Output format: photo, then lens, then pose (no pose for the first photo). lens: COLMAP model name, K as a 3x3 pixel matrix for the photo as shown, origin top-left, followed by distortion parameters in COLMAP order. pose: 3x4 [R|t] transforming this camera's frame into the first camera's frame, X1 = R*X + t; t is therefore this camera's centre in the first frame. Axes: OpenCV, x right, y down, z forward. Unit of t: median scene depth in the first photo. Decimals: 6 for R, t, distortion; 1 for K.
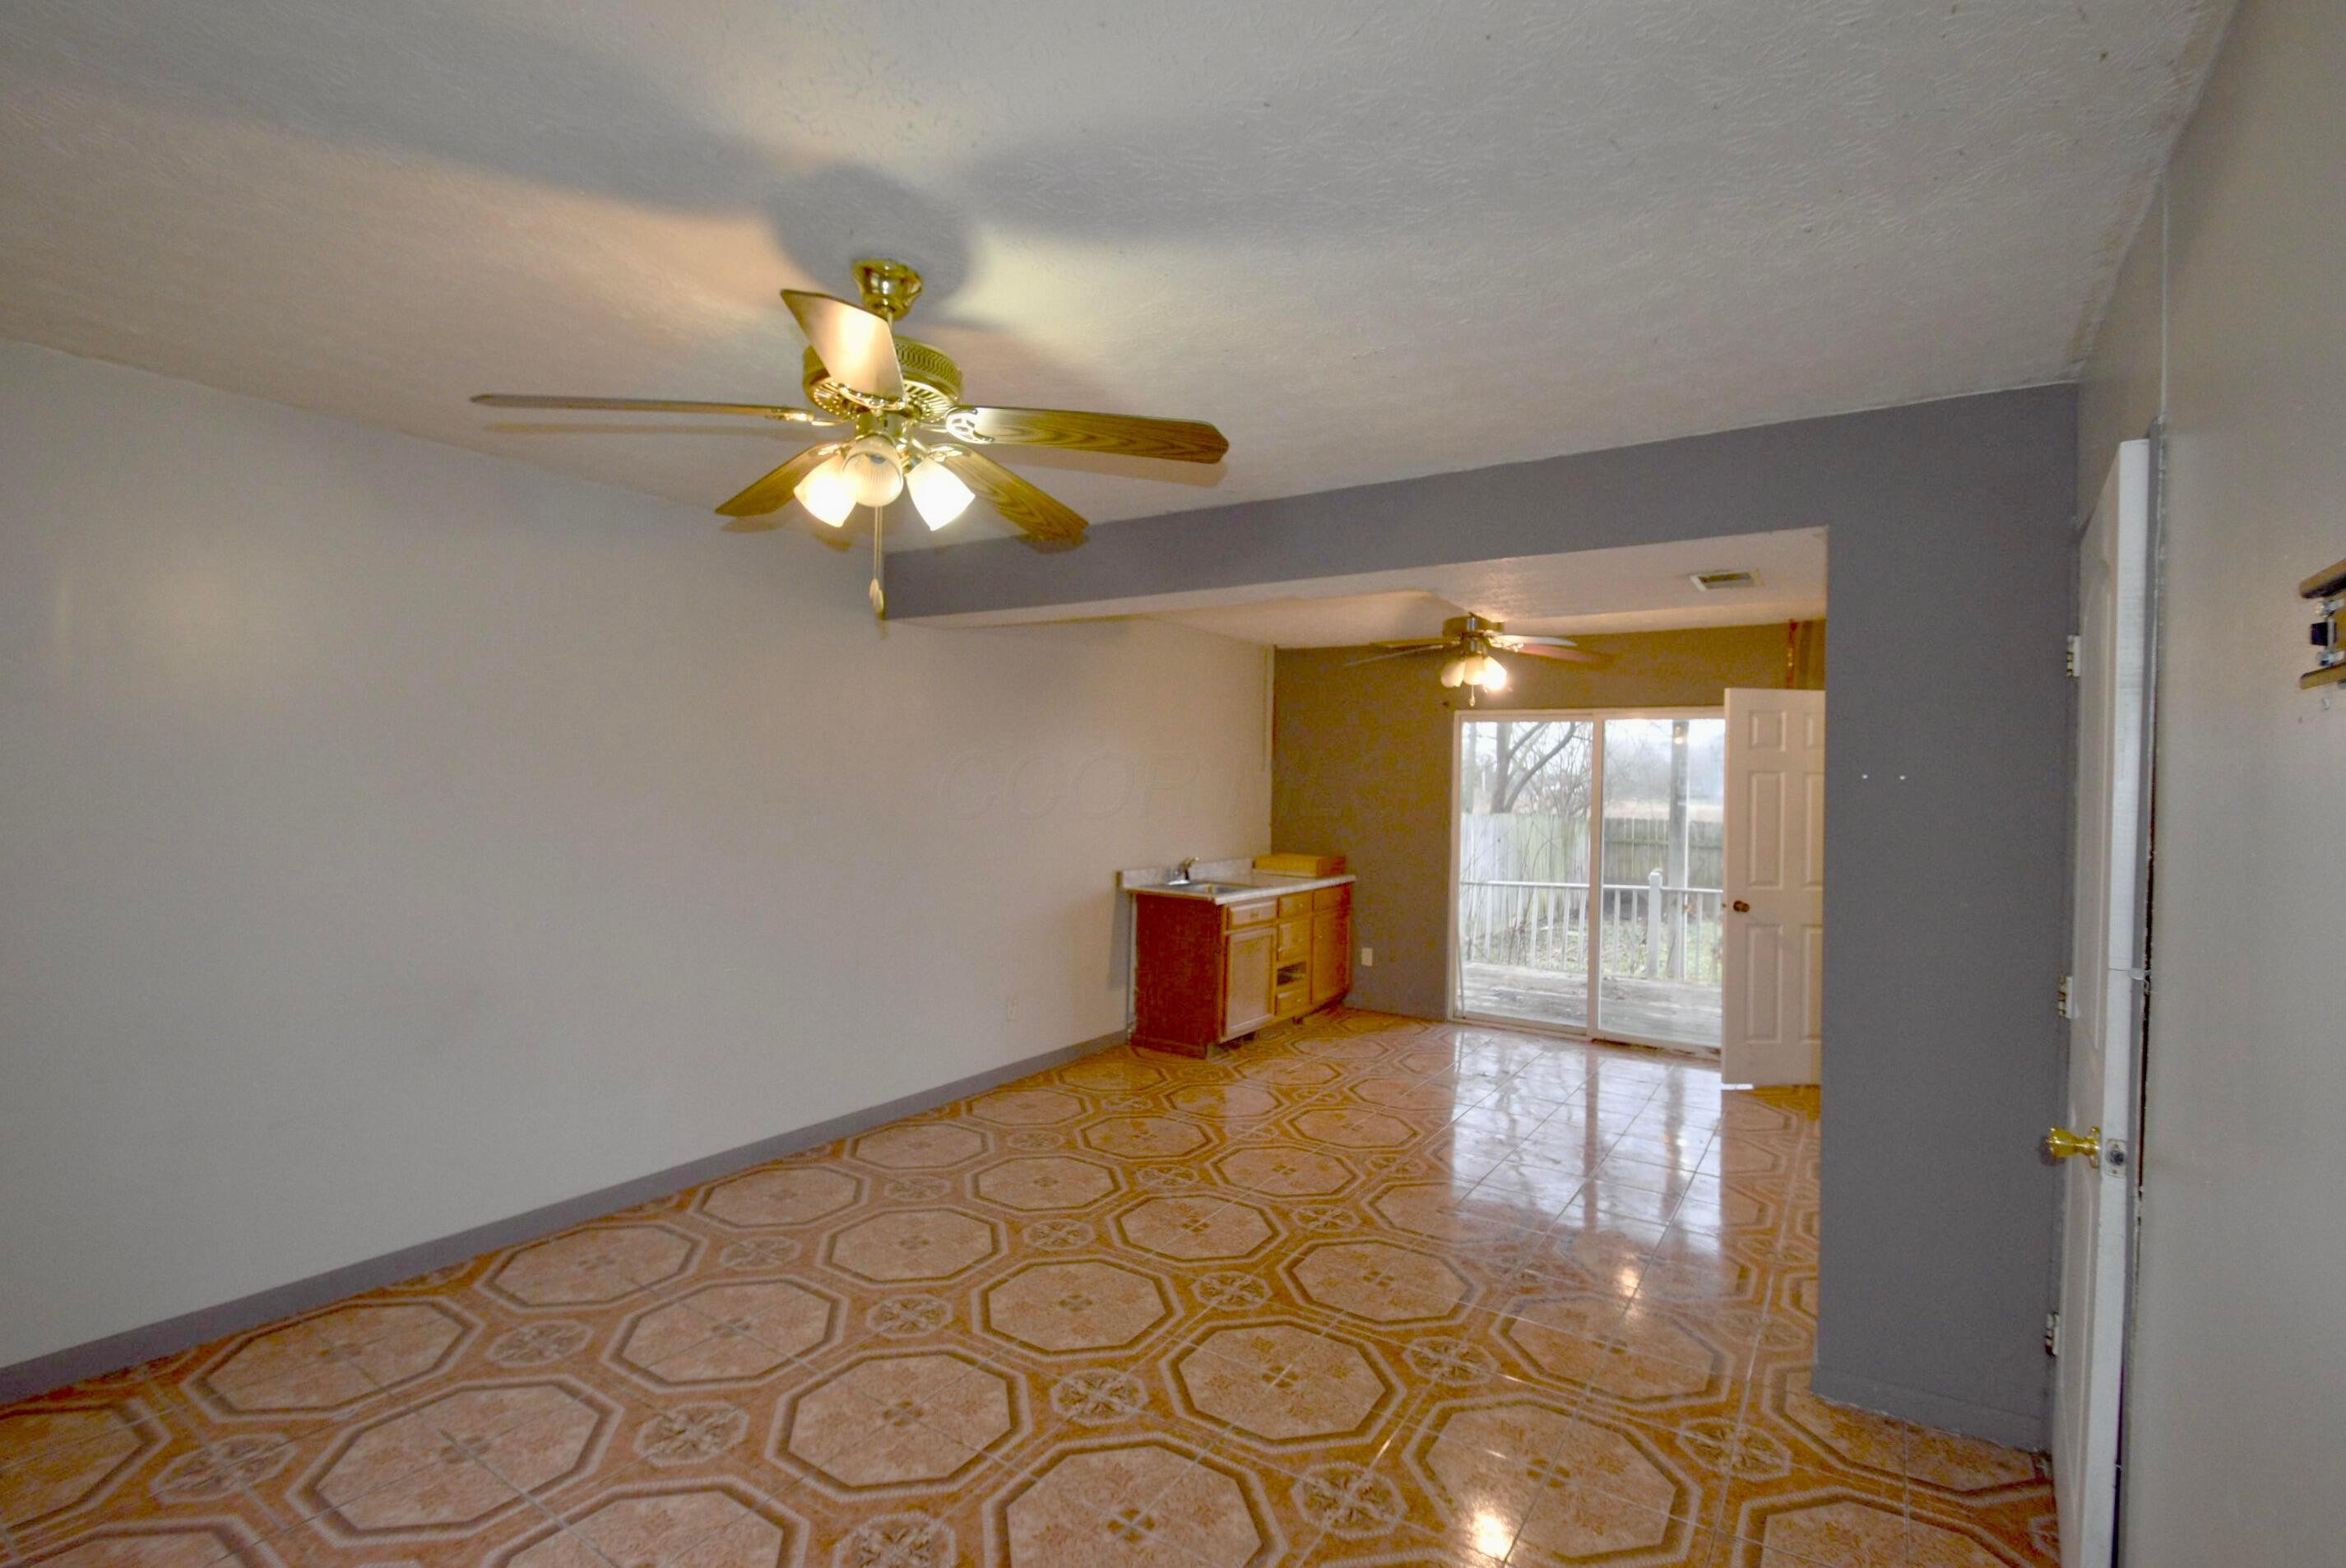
lens RADIAL K [[1051.9, 0, 1162.9], [0, 1051.9, 776.4], [0, 0, 1]] dist [0.013945, -0.000417]
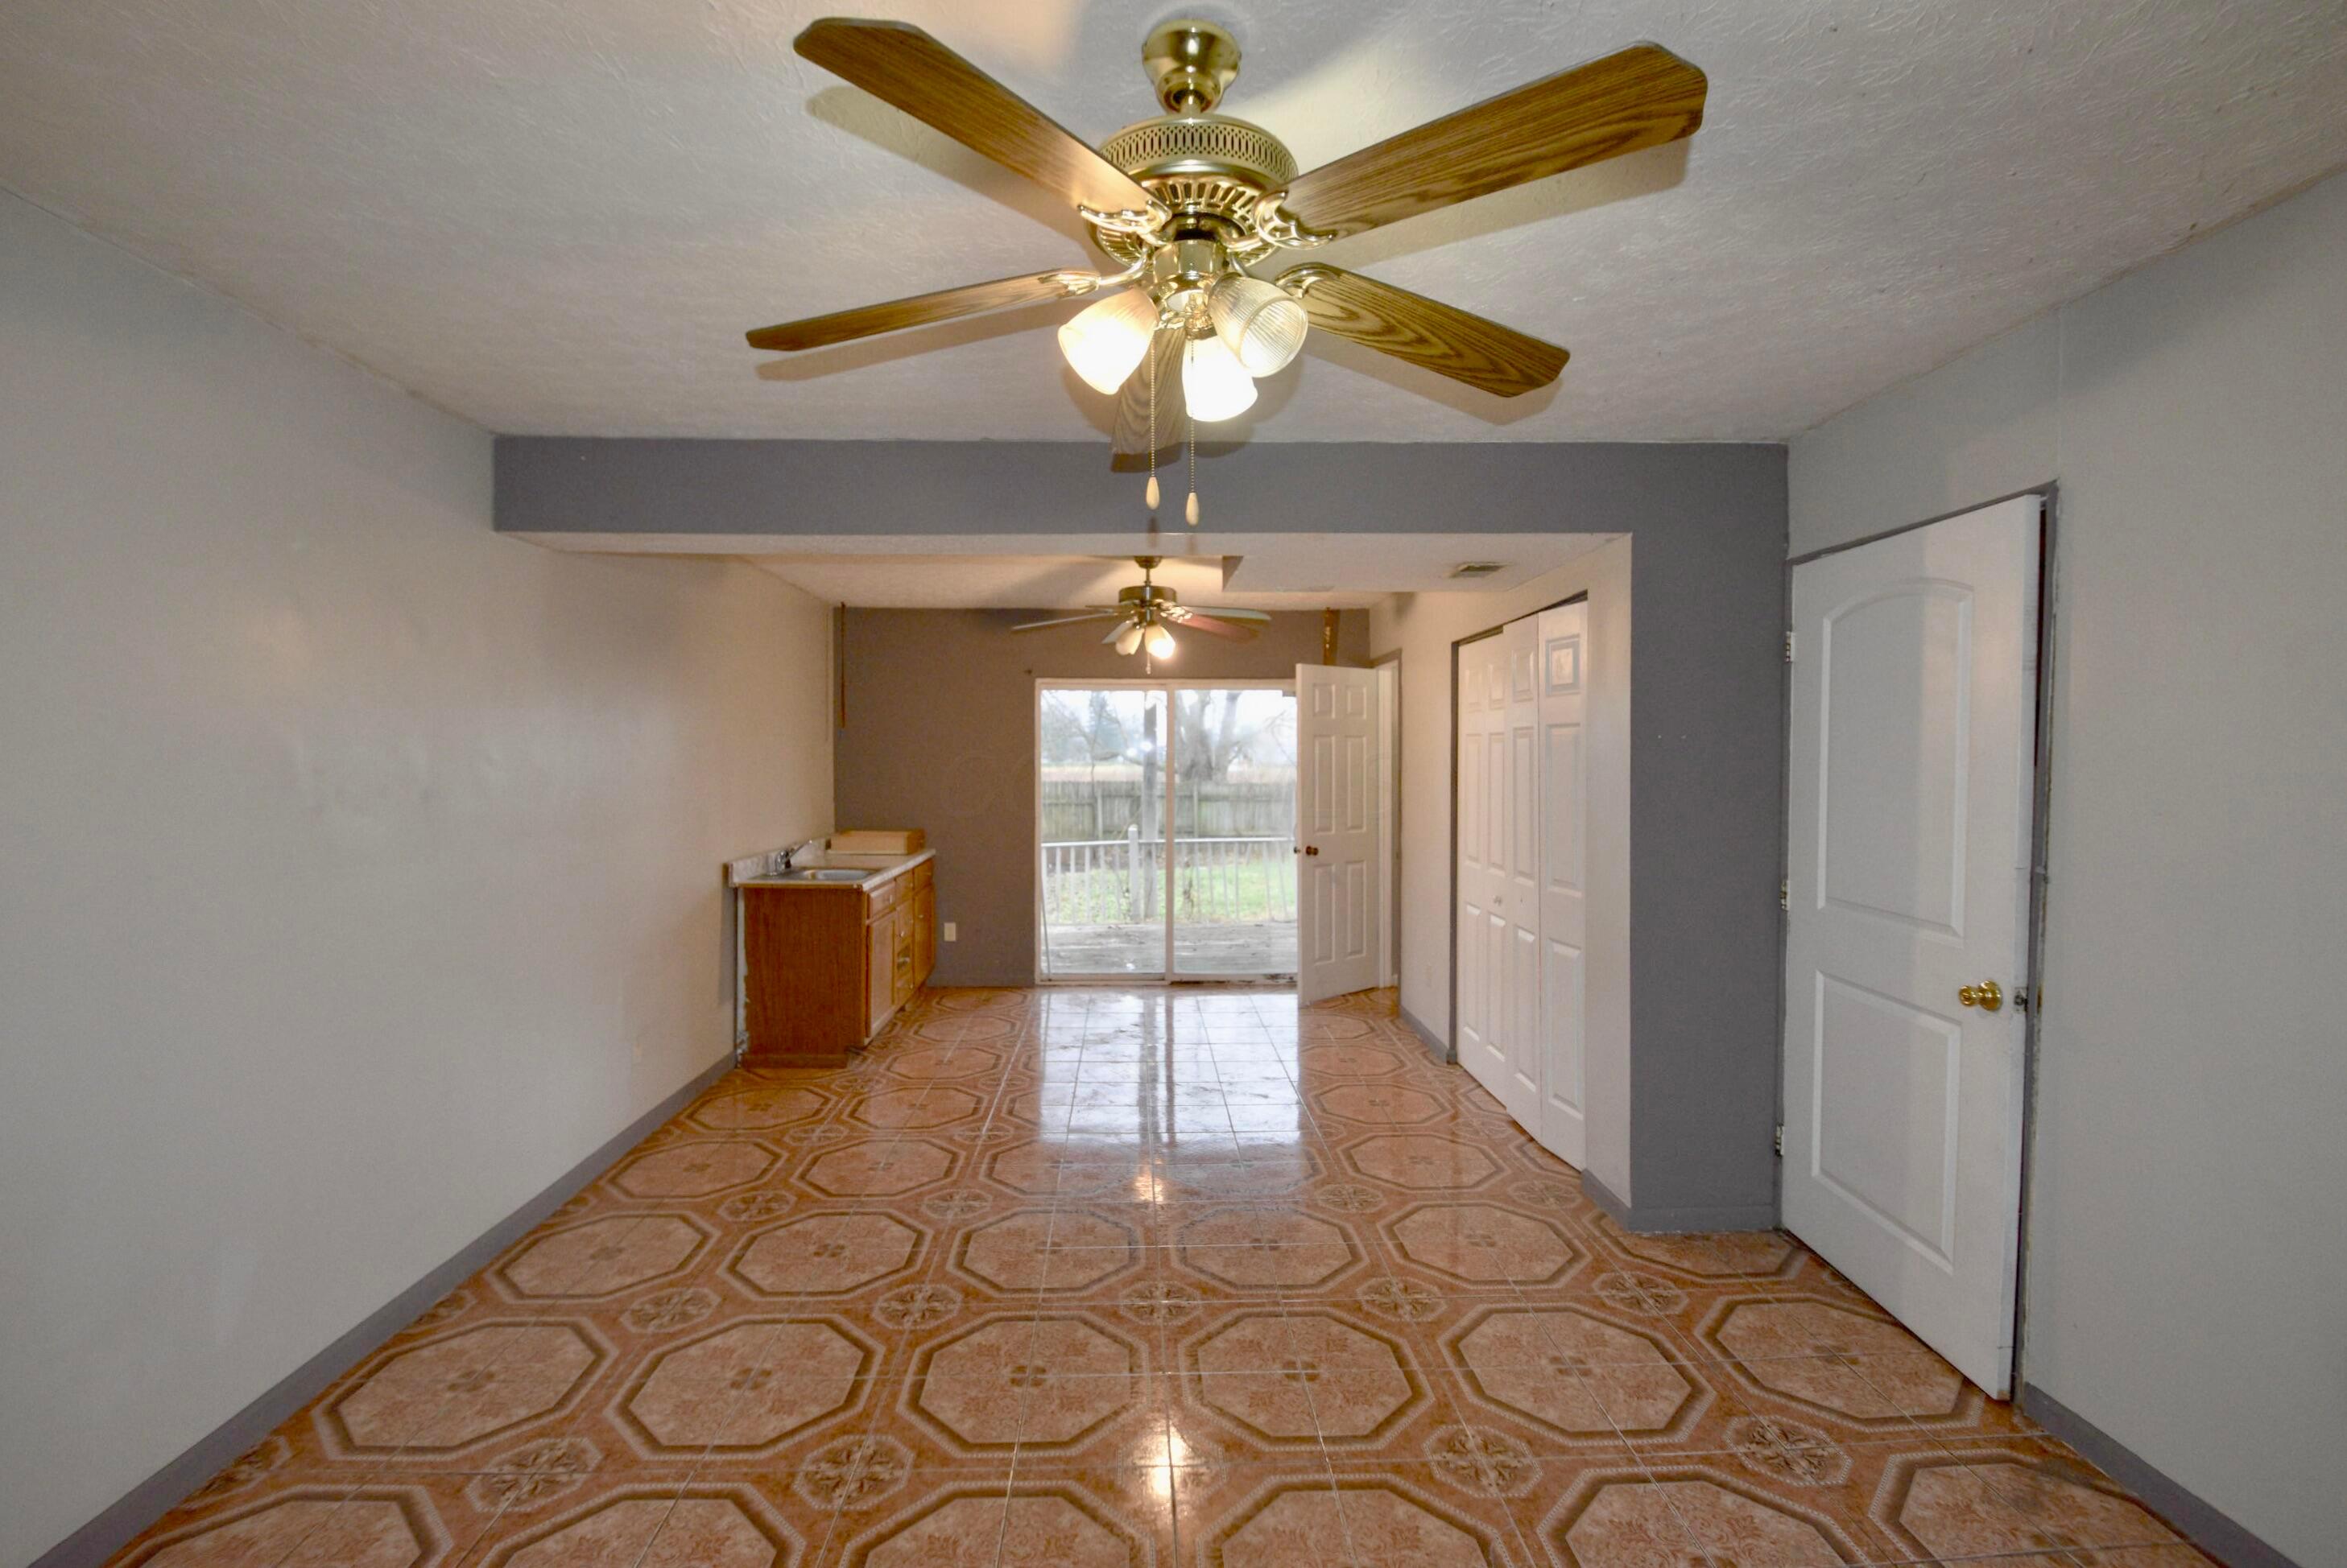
lens RADIAL K [[1031.0, 0, 1190.2], [0, 1031.0, 793.1], [0, 0, 1]] dist [-0.013766, -0.000479]
pose [[0.828096, -0.041709, 0.559032, -0.170898], [0.014809, 0.998508, 0.052562, -0.003062], [-0.560390, -0.035247, 0.827478, 0.109997]]
